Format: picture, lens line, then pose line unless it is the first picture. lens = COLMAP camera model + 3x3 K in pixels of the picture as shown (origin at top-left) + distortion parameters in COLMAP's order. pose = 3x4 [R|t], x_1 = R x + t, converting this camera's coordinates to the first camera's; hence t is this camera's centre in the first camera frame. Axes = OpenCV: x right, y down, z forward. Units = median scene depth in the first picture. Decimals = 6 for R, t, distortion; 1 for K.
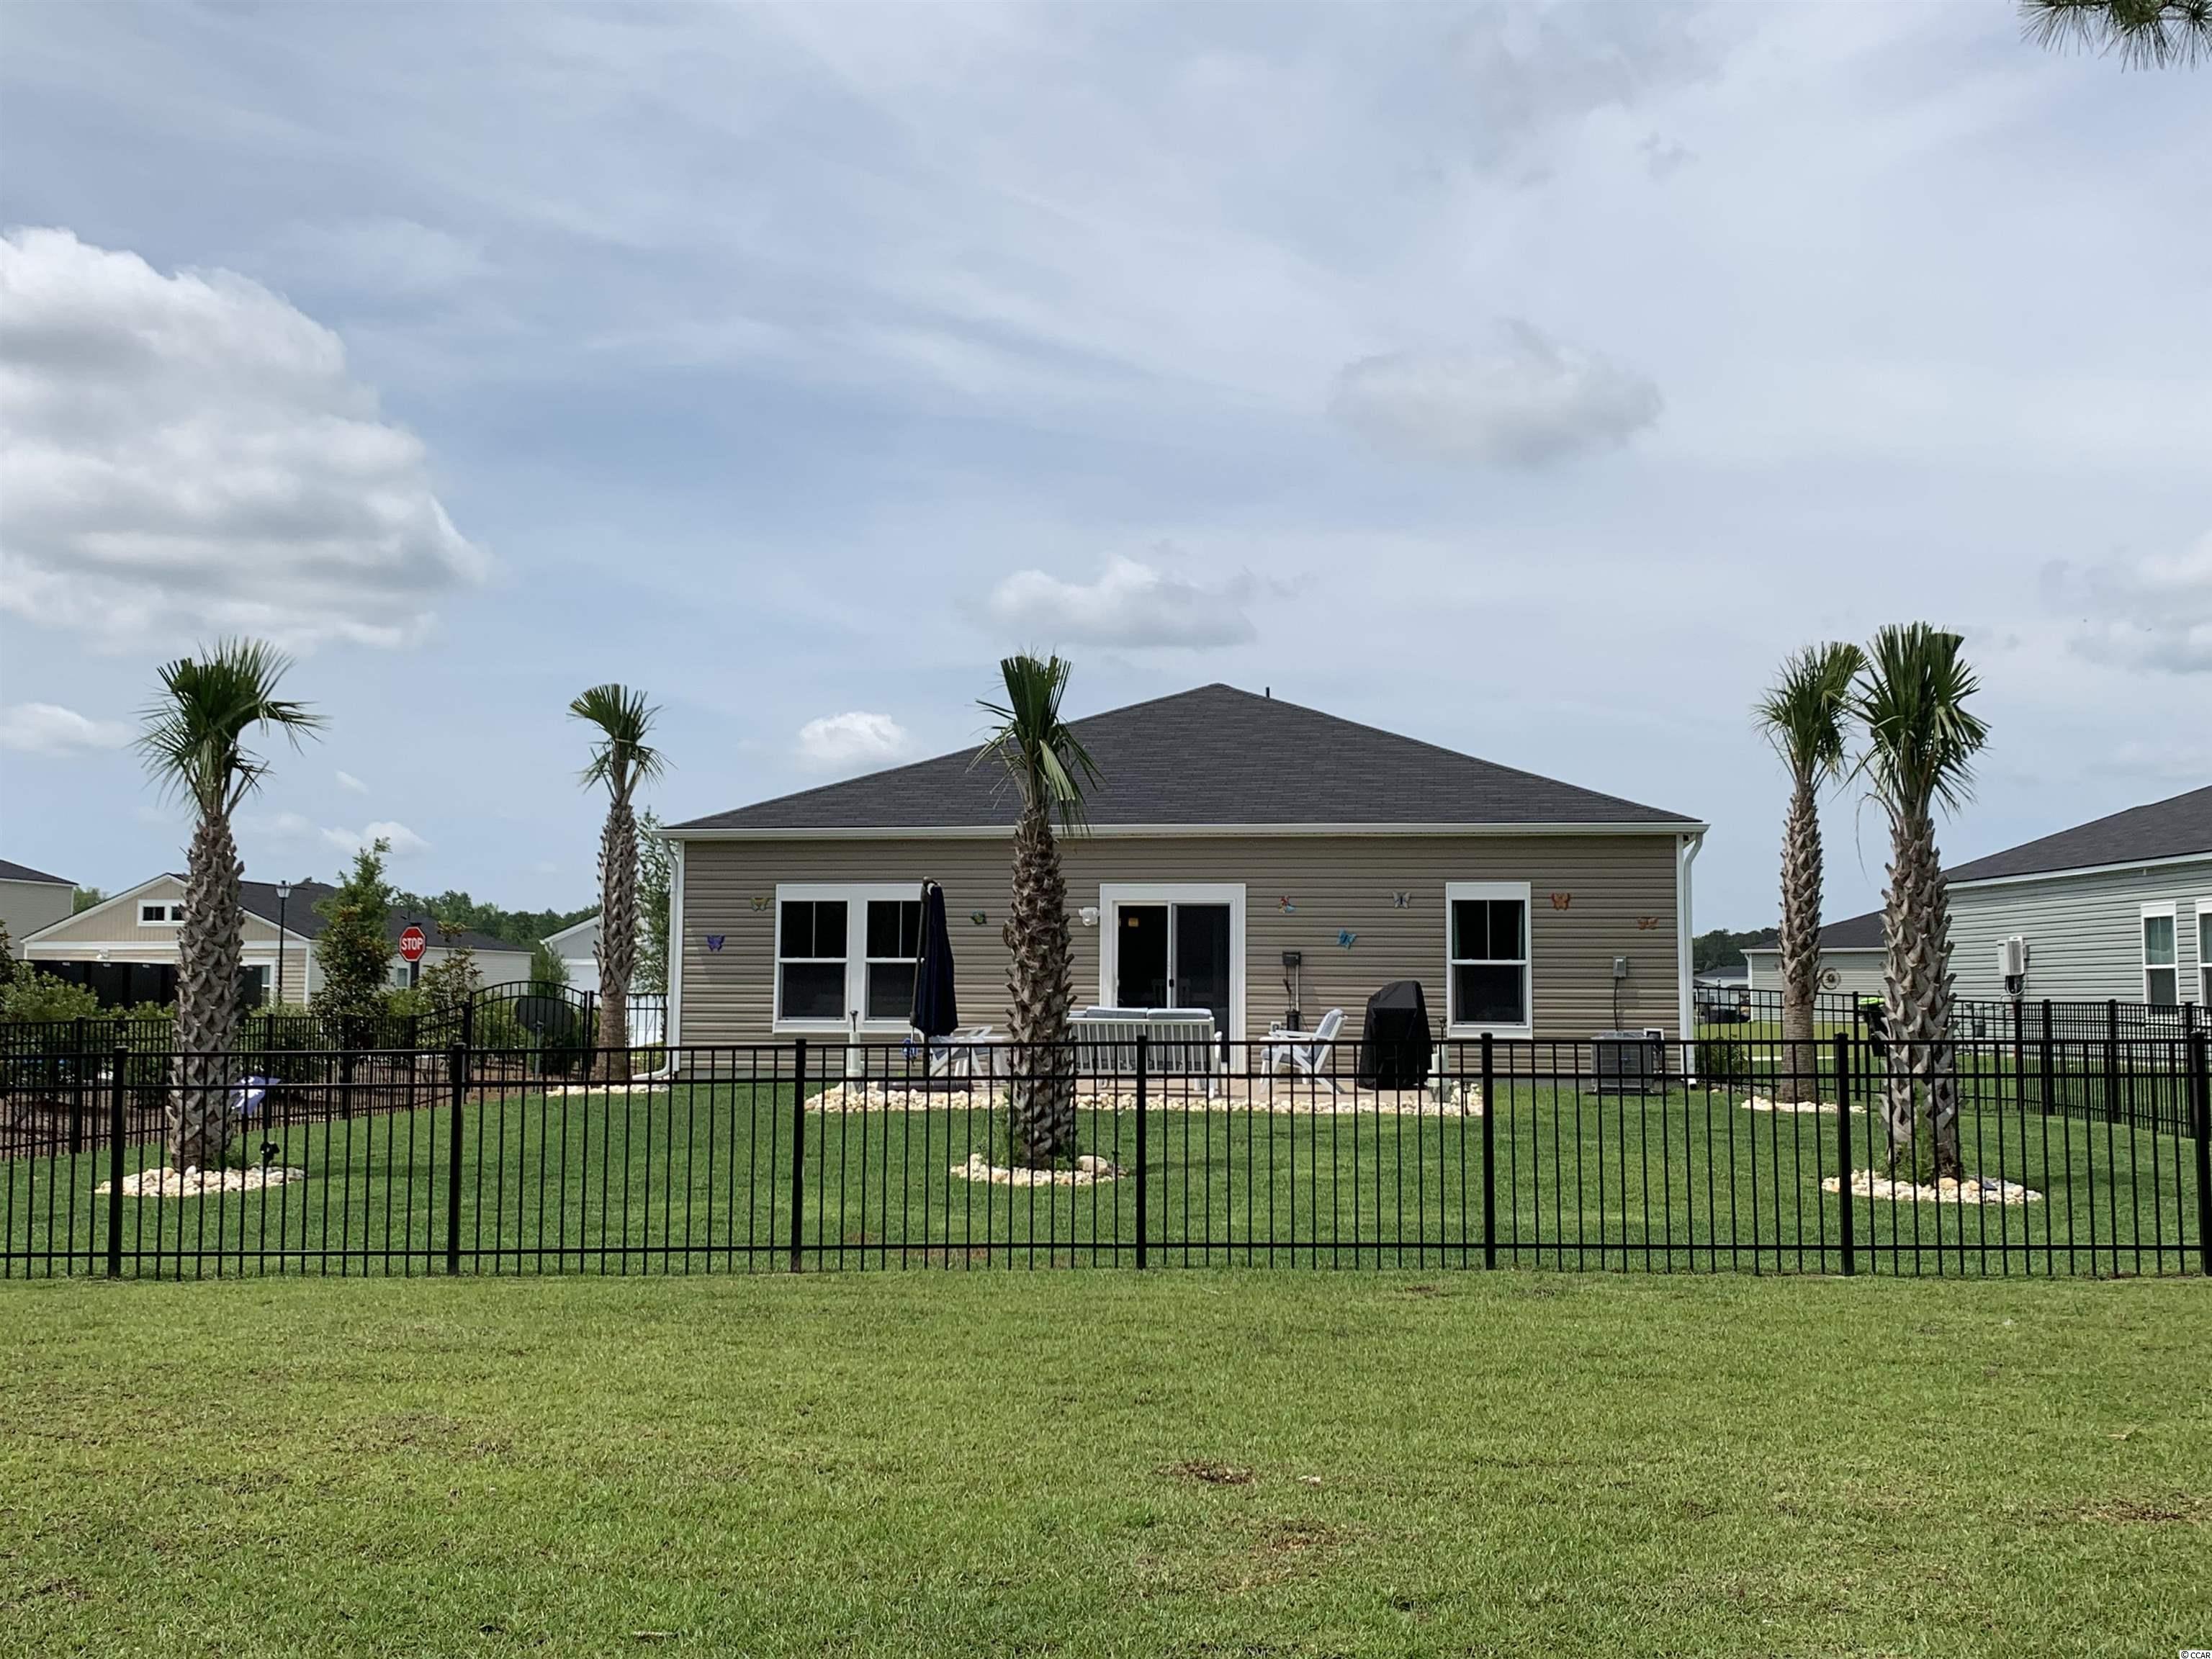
lens RADIAL K [[2170.6, 0, 1106.0], [0, 2170.6, 829.5], [0, 0, 1]] dist [0.114649, -0.209033]
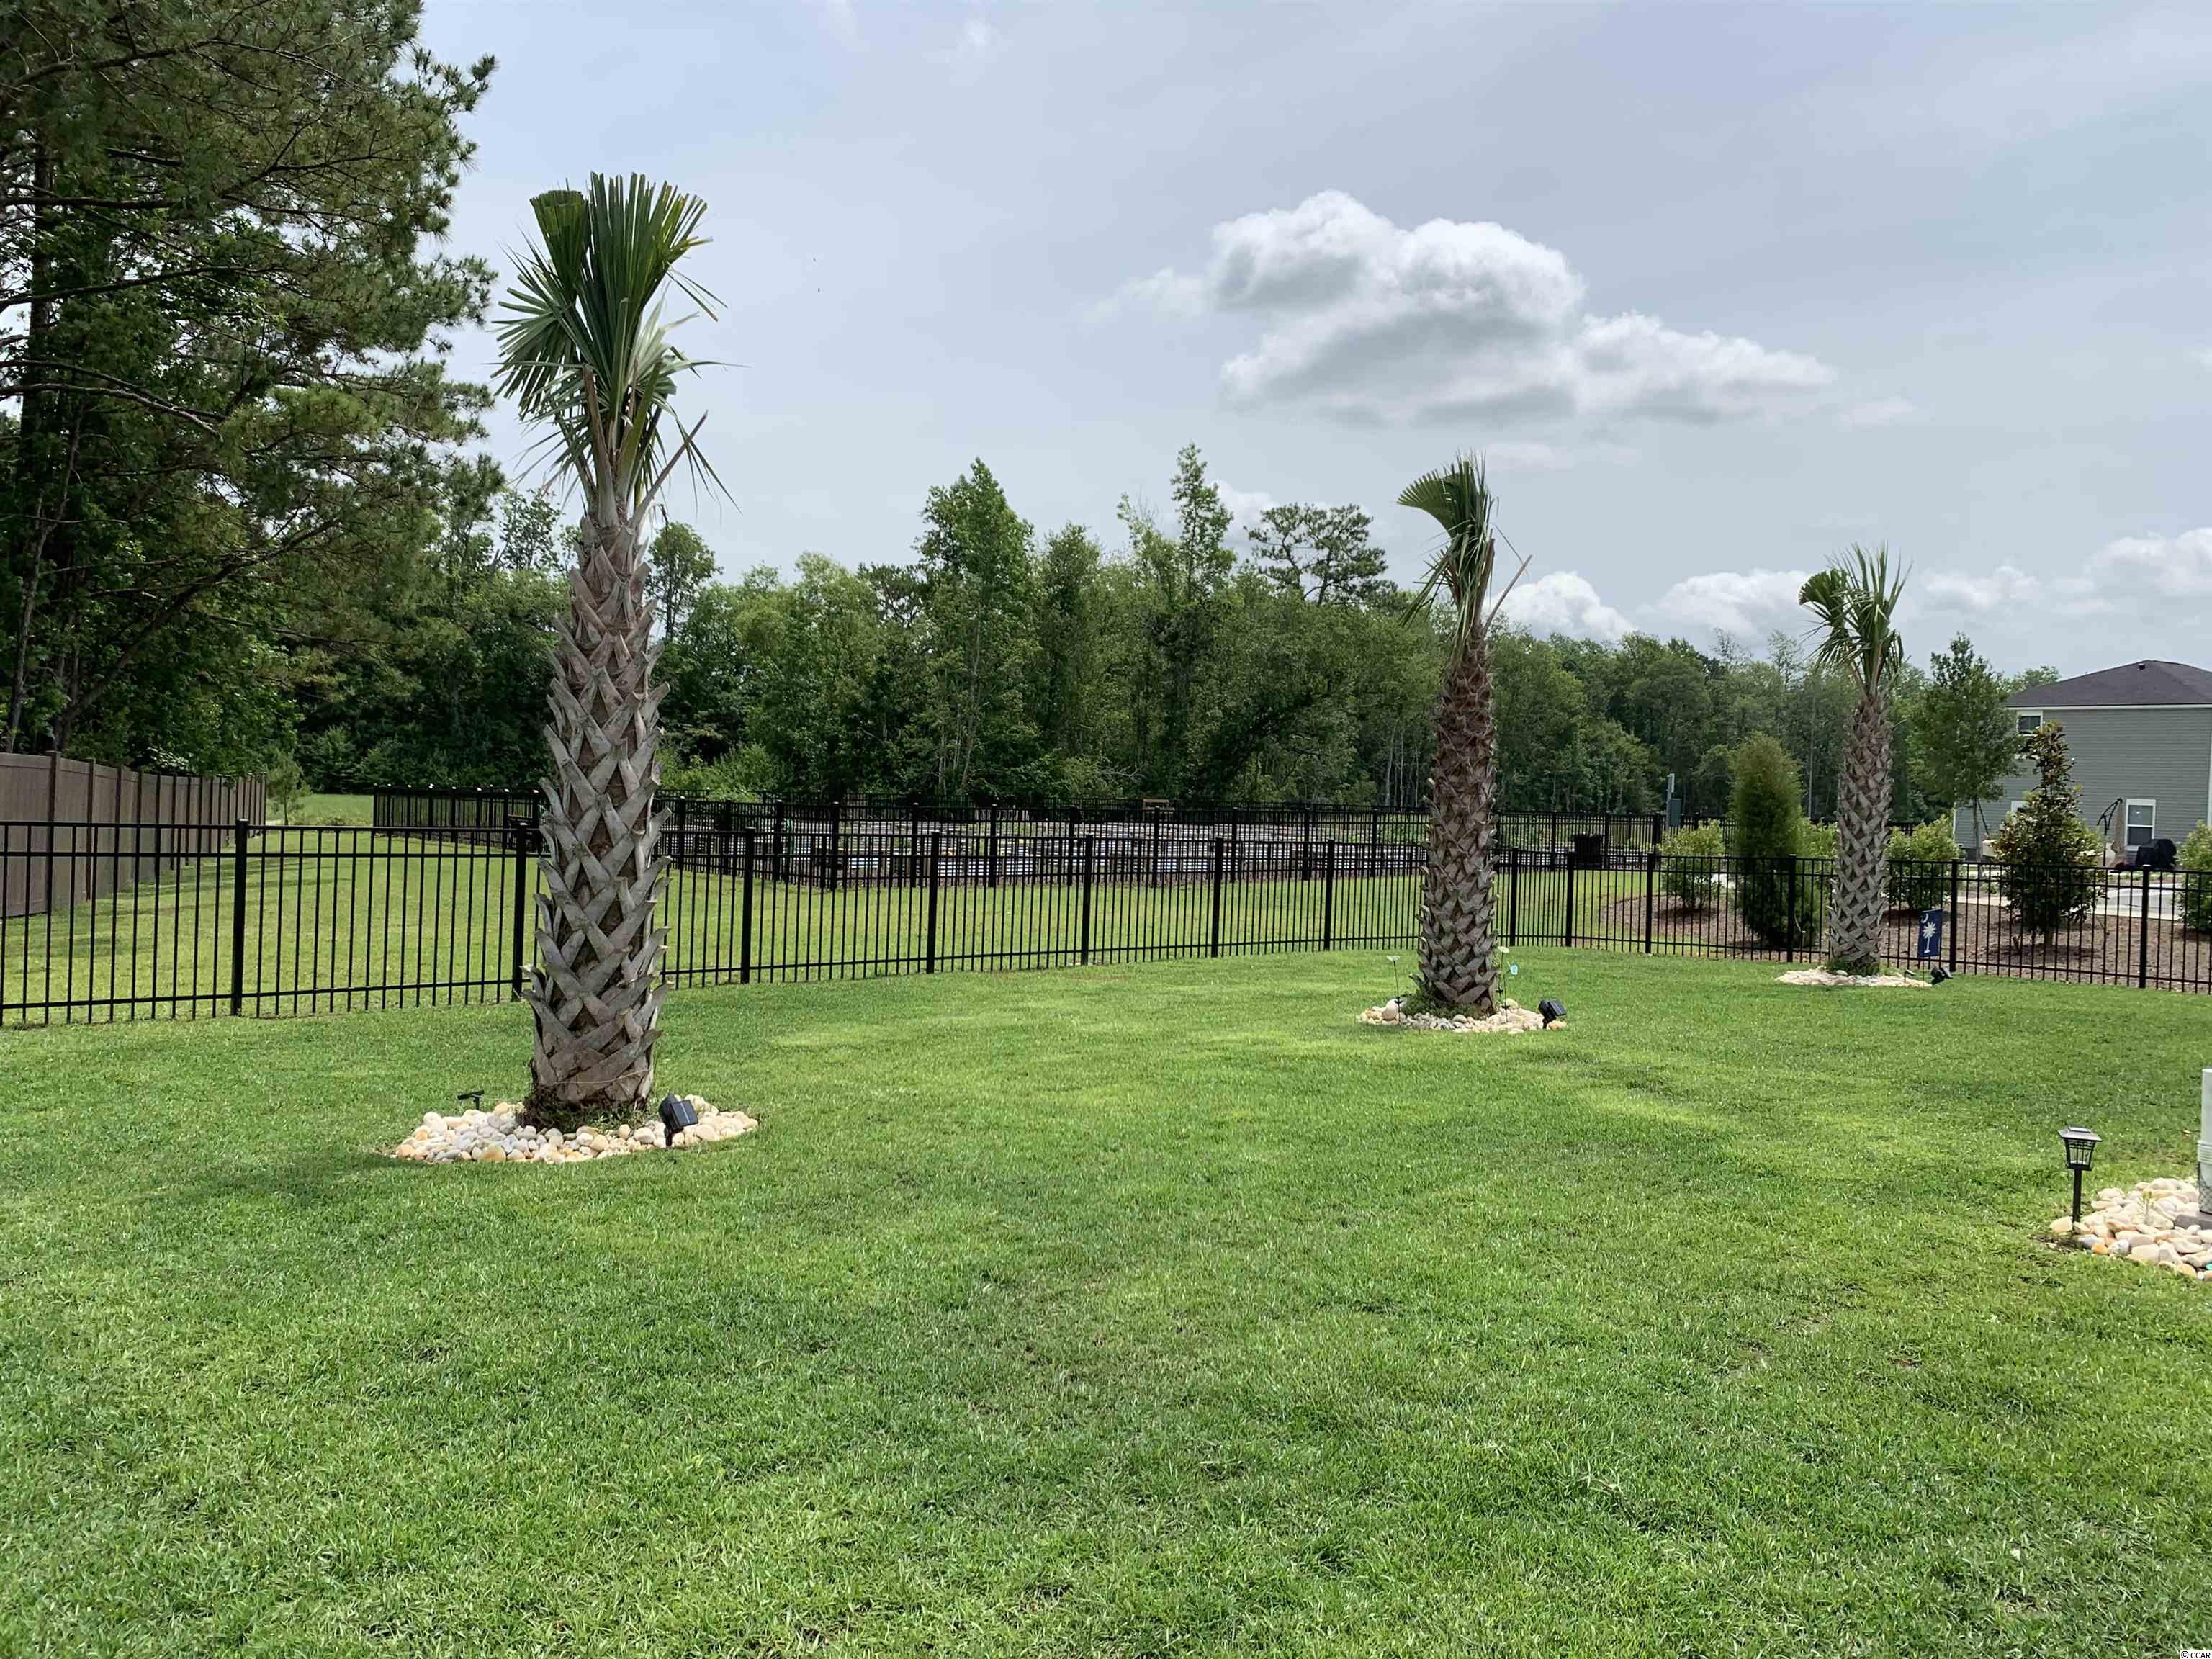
lens RADIAL K [[1675.3, 0, 1106.0], [0, 1675.3, 829.5], [0, 0, 1]] dist [0.075397, -0.100059]
pose [[0.692017, 0.019022, 0.721631, -0.629452], [-0.086977, 0.994567, 0.057192, 0.012554], [-0.716622, -0.102343, 0.689912, 0.055838]]
